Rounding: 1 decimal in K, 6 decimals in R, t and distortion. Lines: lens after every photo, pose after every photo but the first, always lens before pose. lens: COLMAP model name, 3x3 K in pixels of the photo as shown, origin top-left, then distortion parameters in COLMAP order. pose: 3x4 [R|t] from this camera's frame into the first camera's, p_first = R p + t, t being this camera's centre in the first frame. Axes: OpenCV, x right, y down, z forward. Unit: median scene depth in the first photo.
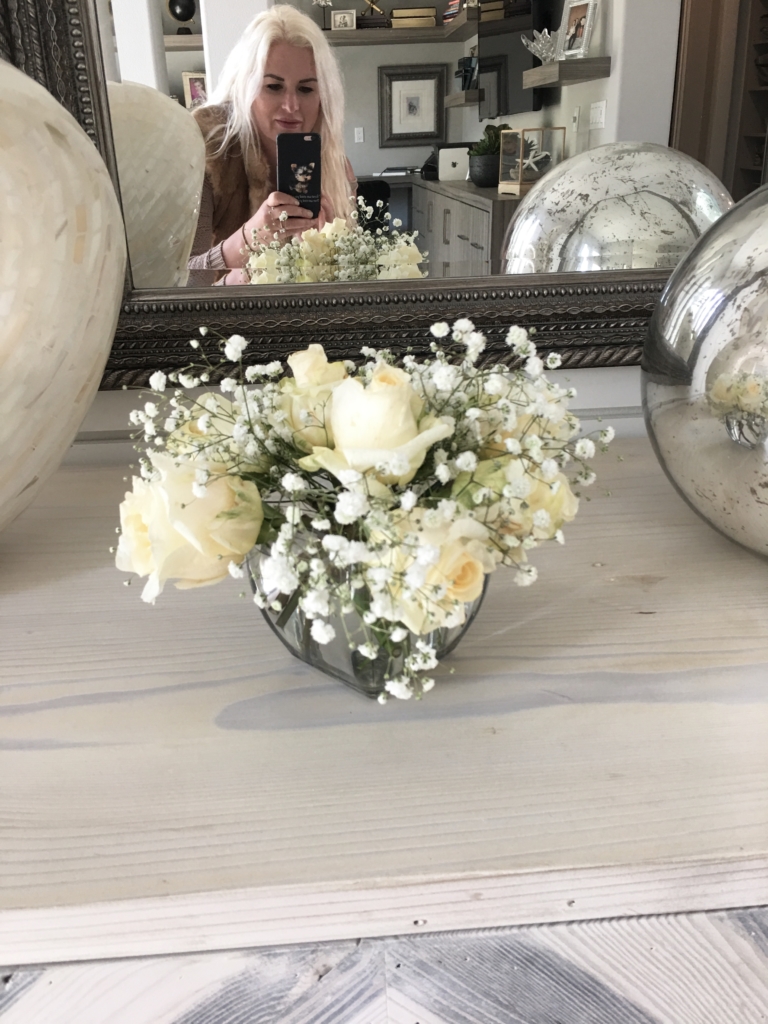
lens RADIAL K [[850.9, 0, 384.0], [0, 850.9, 512.0], [0, 0, 1]] dist [0.089128, -0.126583]
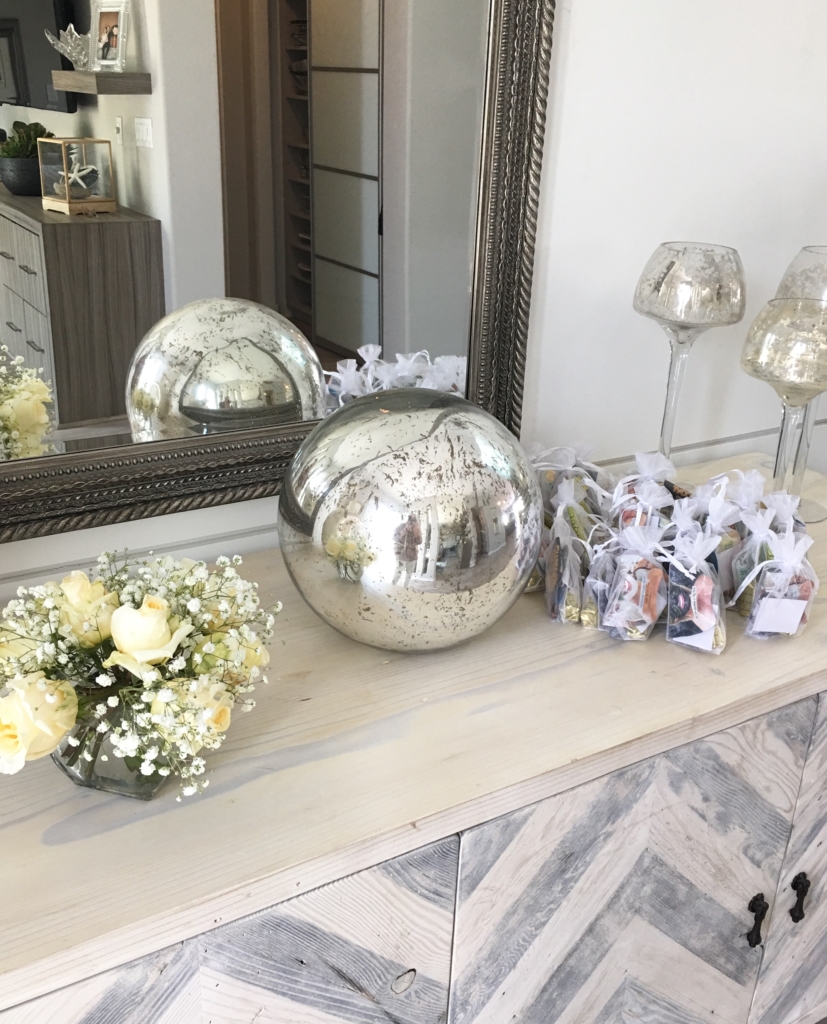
lens RADIAL K [[1050.2, 0, 413.5], [0, 1050.2, 512.0], [0, 0, 1]] dist [0.076492, -0.164530]
pose [[0.884306, -0.121211, 0.450899, -0.379641], [0.121578, 0.992179, 0.028279, -0.281011], [-0.450800, 0.029812, 0.892127, -0.884198]]
